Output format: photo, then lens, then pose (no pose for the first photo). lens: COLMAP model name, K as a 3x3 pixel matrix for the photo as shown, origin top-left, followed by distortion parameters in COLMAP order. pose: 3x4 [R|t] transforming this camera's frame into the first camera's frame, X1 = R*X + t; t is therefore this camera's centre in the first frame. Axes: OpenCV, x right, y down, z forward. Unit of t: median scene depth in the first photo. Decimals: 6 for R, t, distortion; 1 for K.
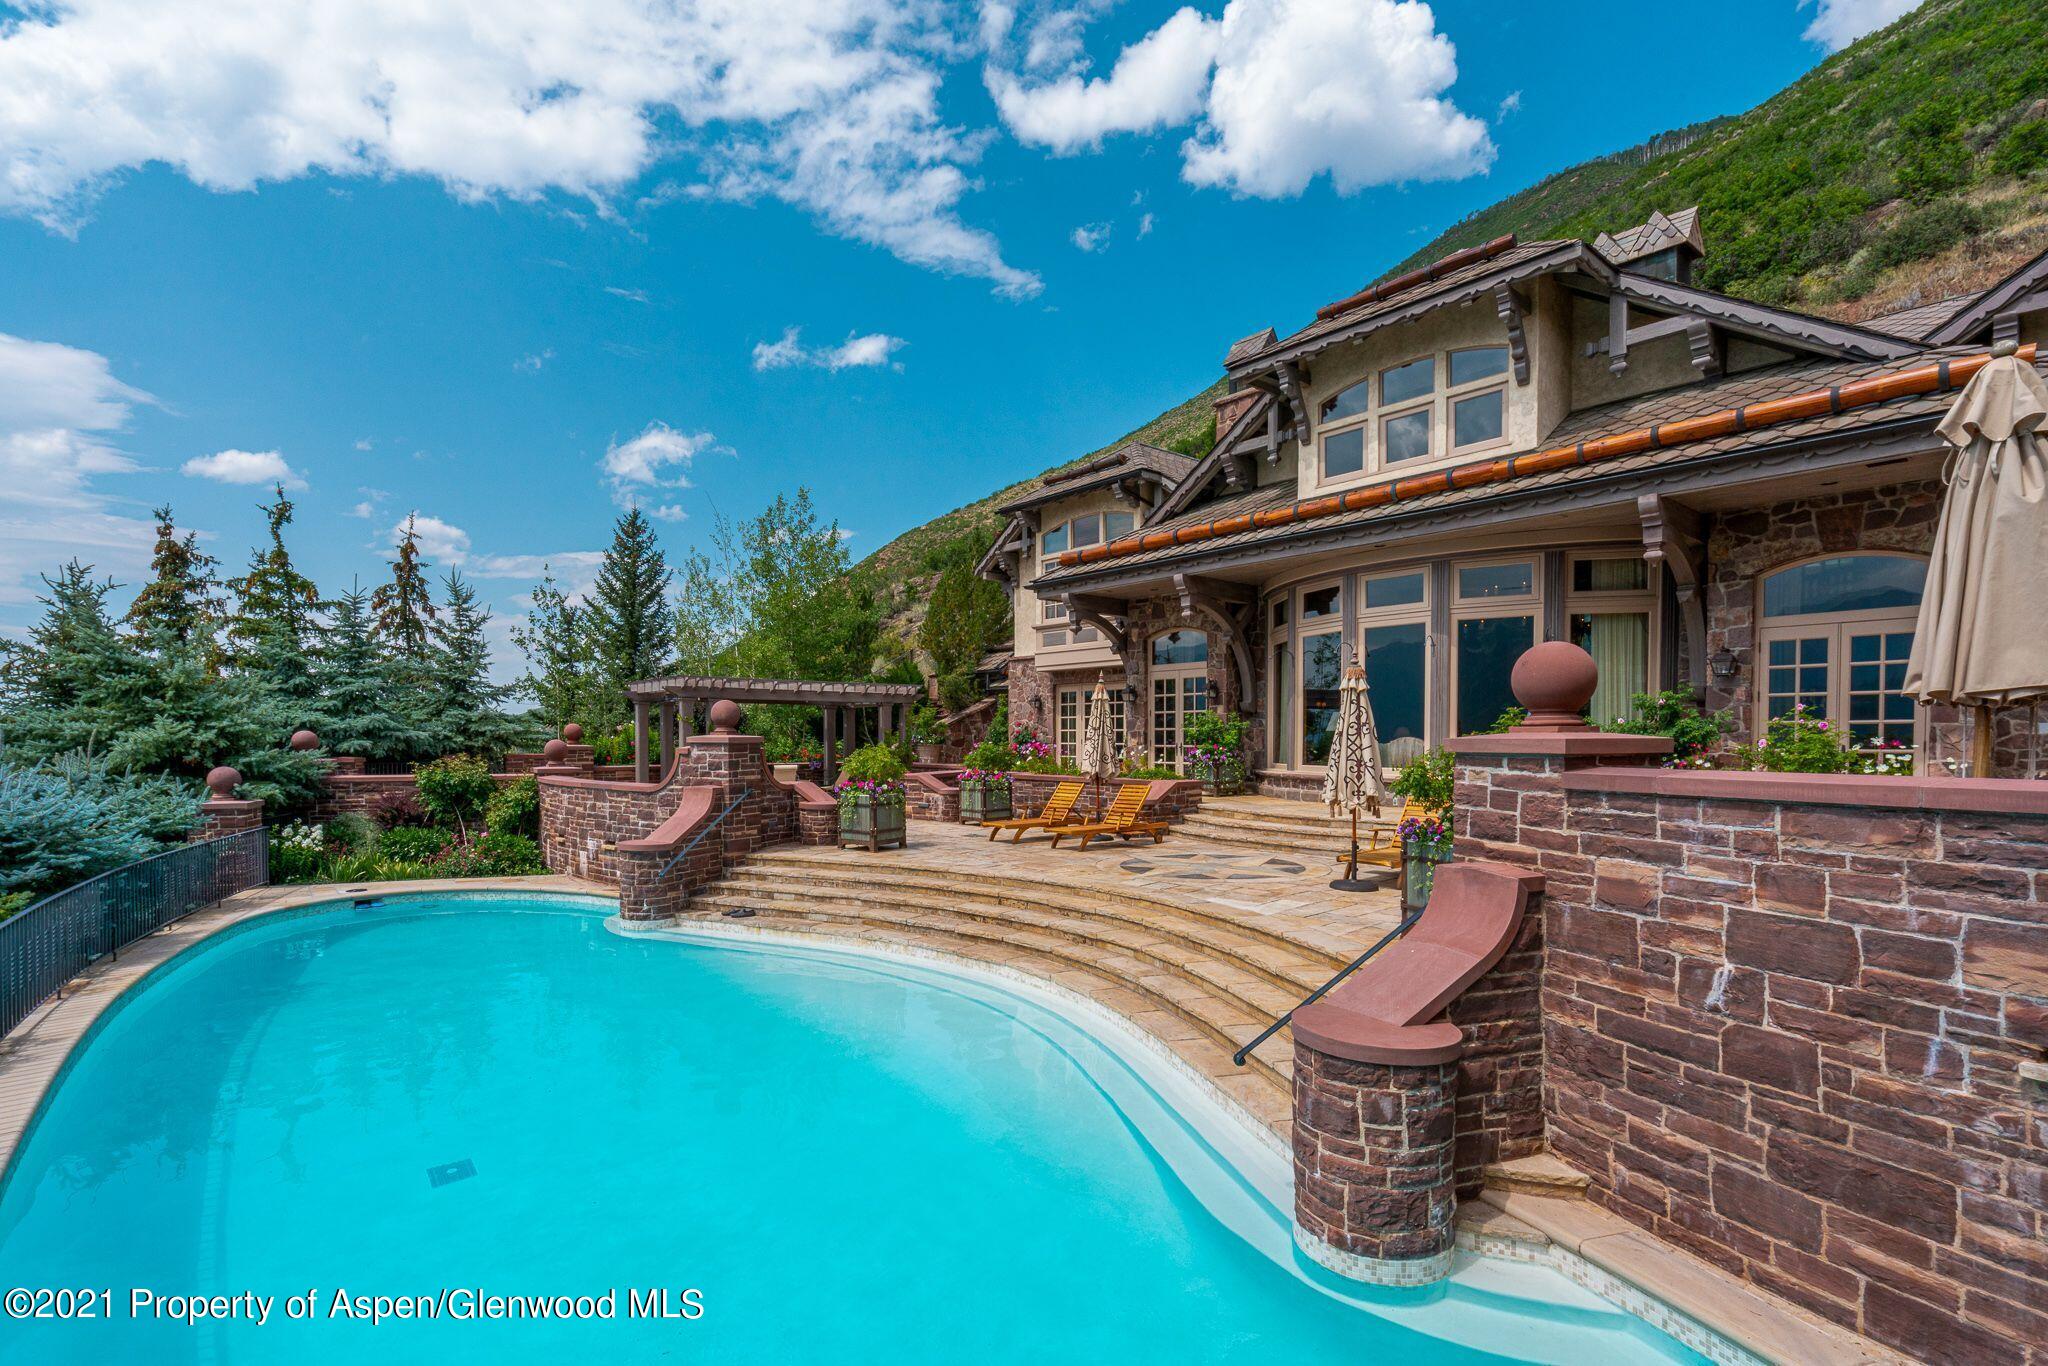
lens RADIAL K [[979.5, 0, 1021.7], [0, 979.5, 762.5], [0, 0, 1]] dist [0.000492, 0.000576]
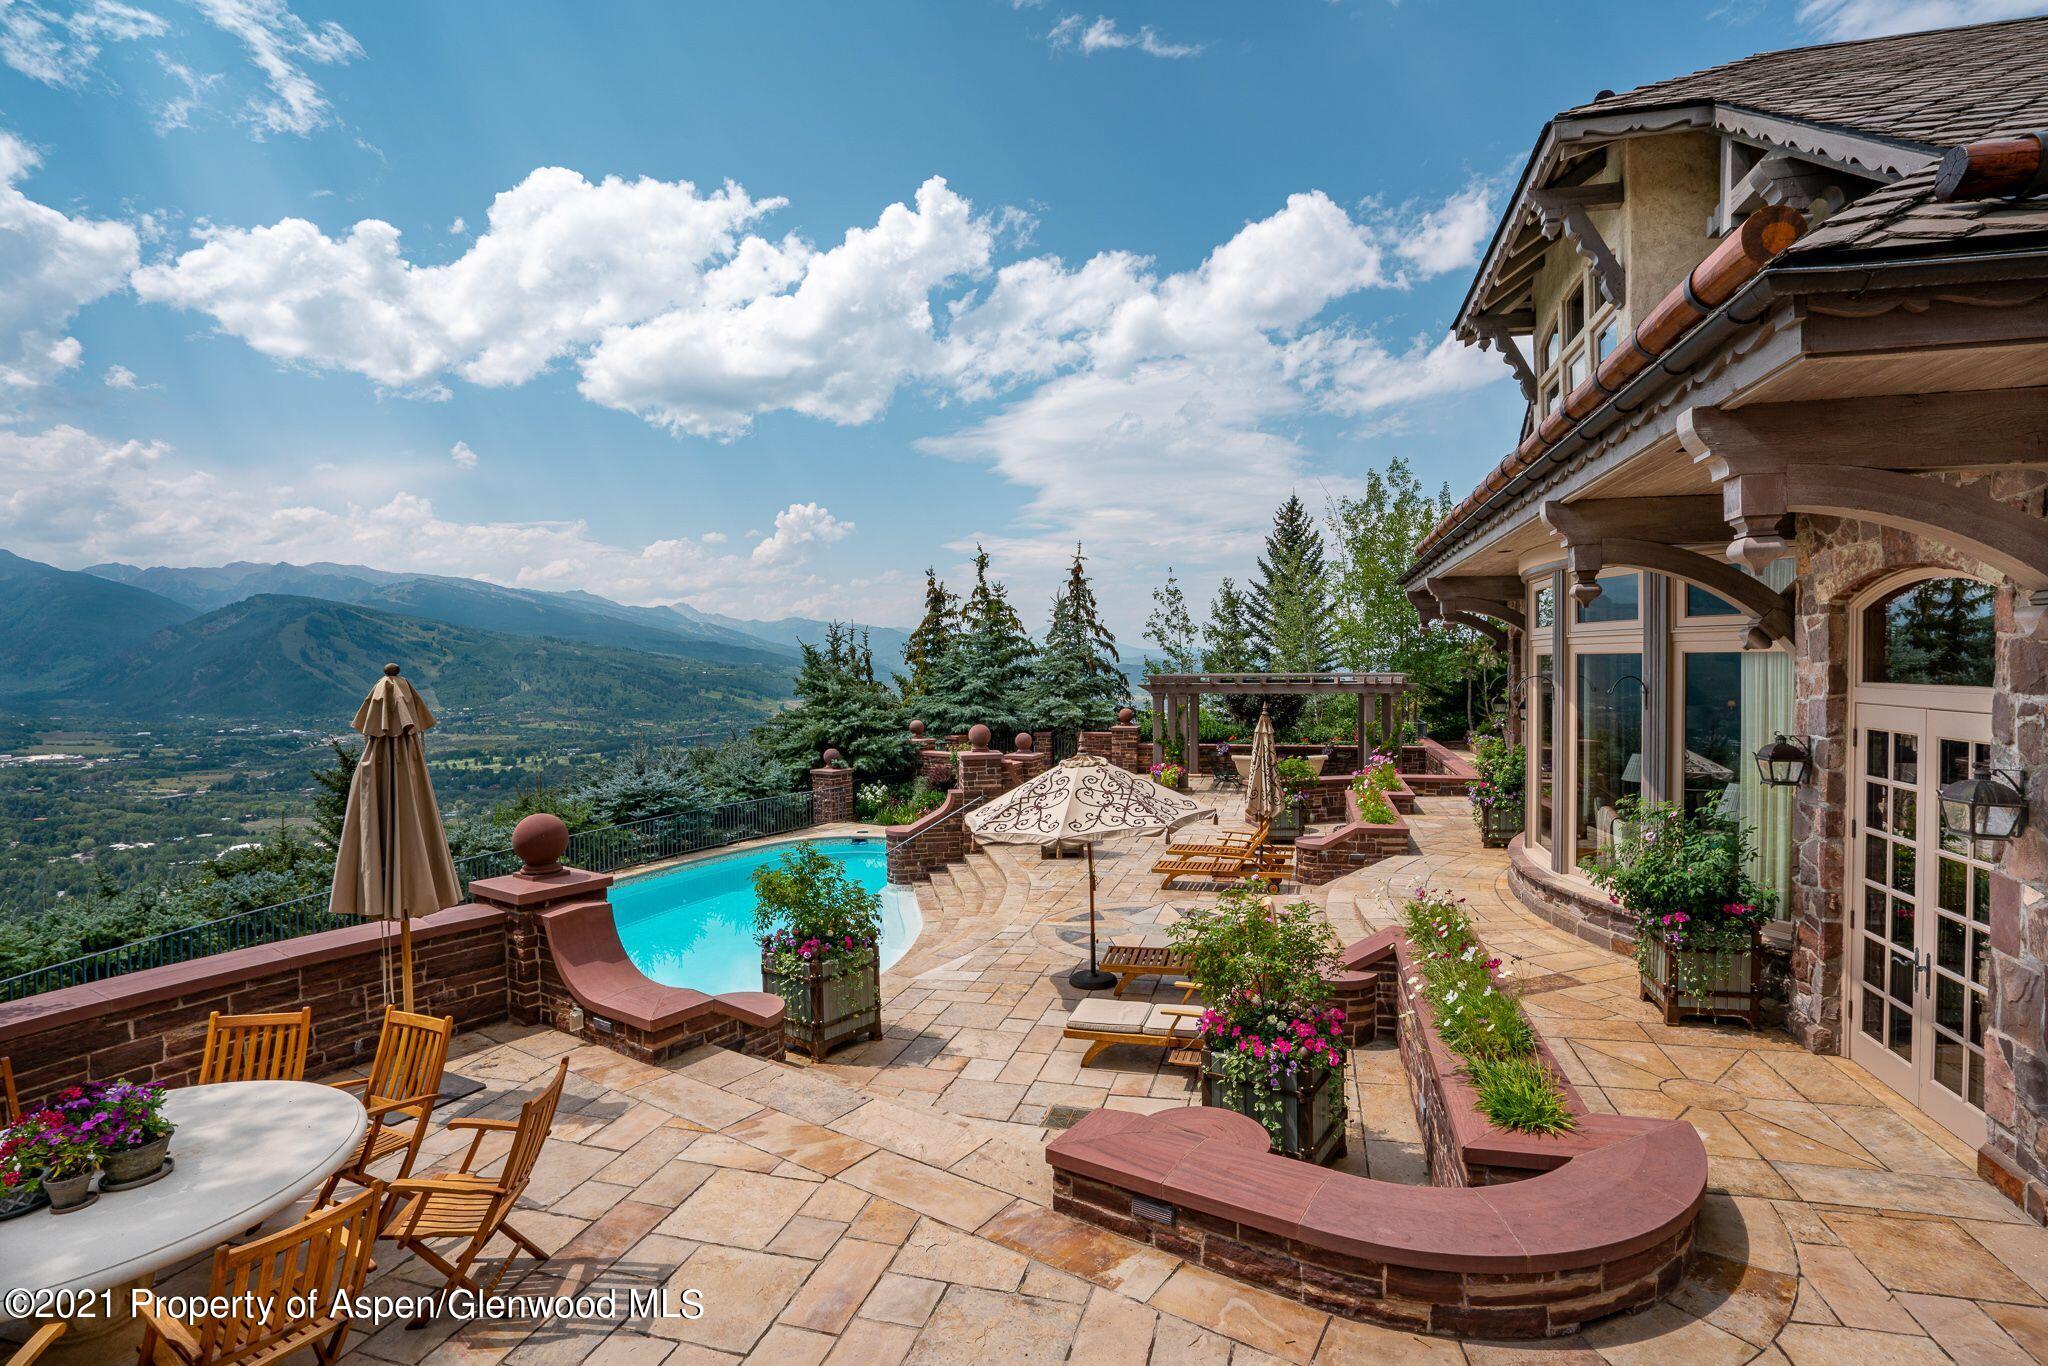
lens RADIAL K [[994.5, 0, 1024.0], [0, 994.5, 683.0], [0, 0, 1]] dist [0.001674, 0.001256]
pose [[0.590626, 0.010538, -0.806876, 0.774840], [-0.013926, 0.999899, 0.002865, -0.119346], [0.806825, 0.009545, 0.590713, 0.255909]]
